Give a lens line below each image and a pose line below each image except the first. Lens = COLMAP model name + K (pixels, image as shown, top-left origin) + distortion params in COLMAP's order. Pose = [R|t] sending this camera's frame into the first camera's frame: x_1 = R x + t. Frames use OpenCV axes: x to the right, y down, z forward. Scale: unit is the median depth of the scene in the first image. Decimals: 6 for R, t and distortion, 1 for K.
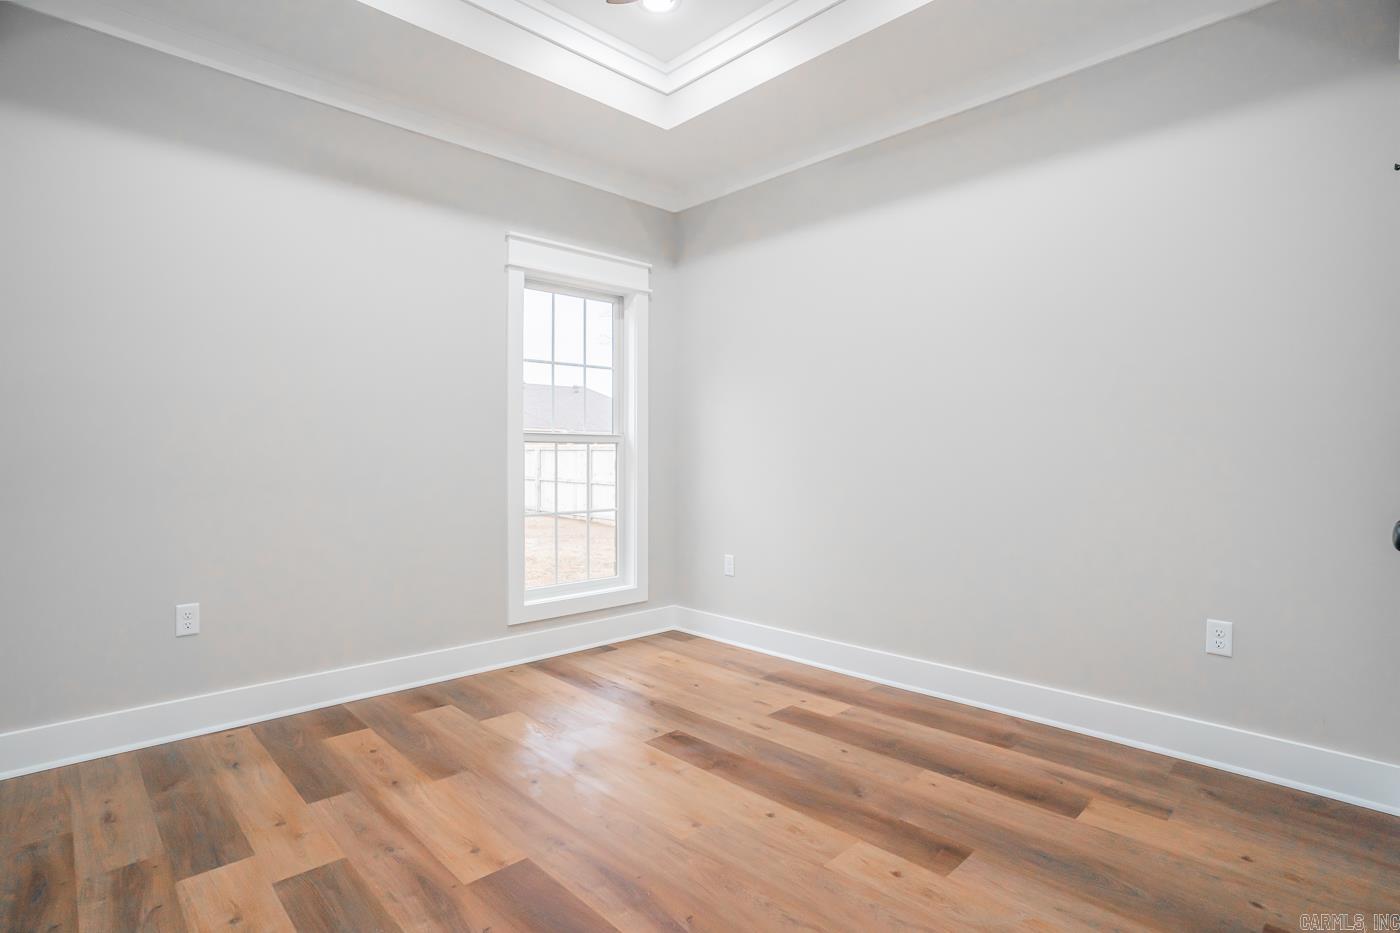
lens RADIAL K [[691.7, 0, 696.4], [0, 691.7, 468.4], [0, 0, 1]] dist [-0.080334, 0.035106]
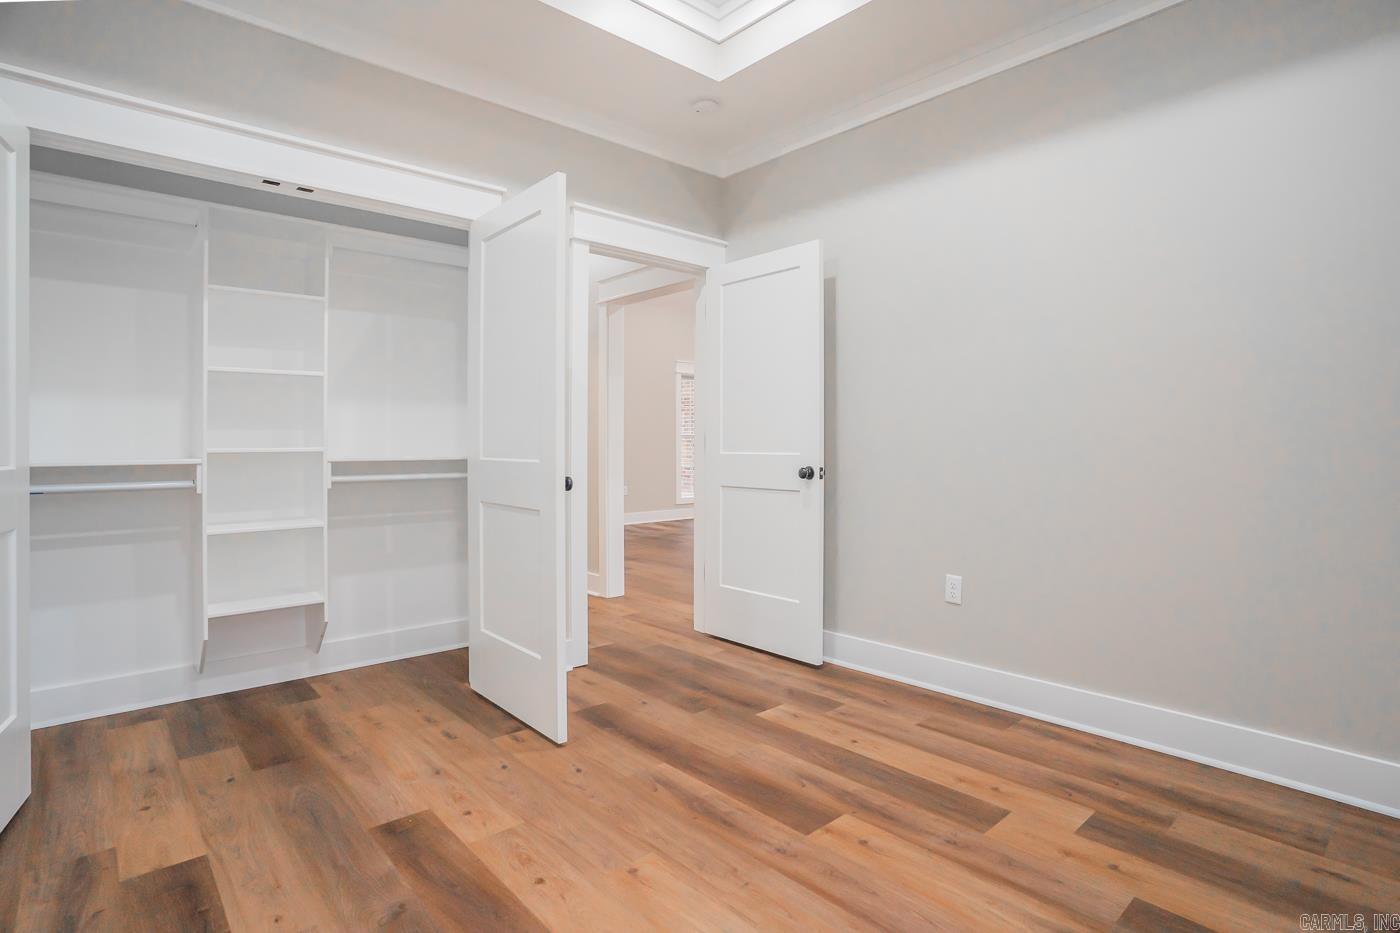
lens RADIAL K [[691.7, 0, 696.4], [0, 691.7, 468.4], [0, 0, 1]] dist [-0.080334, 0.035106]
pose [[-0.999338, -0.001889, 0.036331, -0.117101], [0.000382, 0.998052, 0.062389, -0.040052], [-0.036378, 0.062362, -0.997390, 1.922991]]
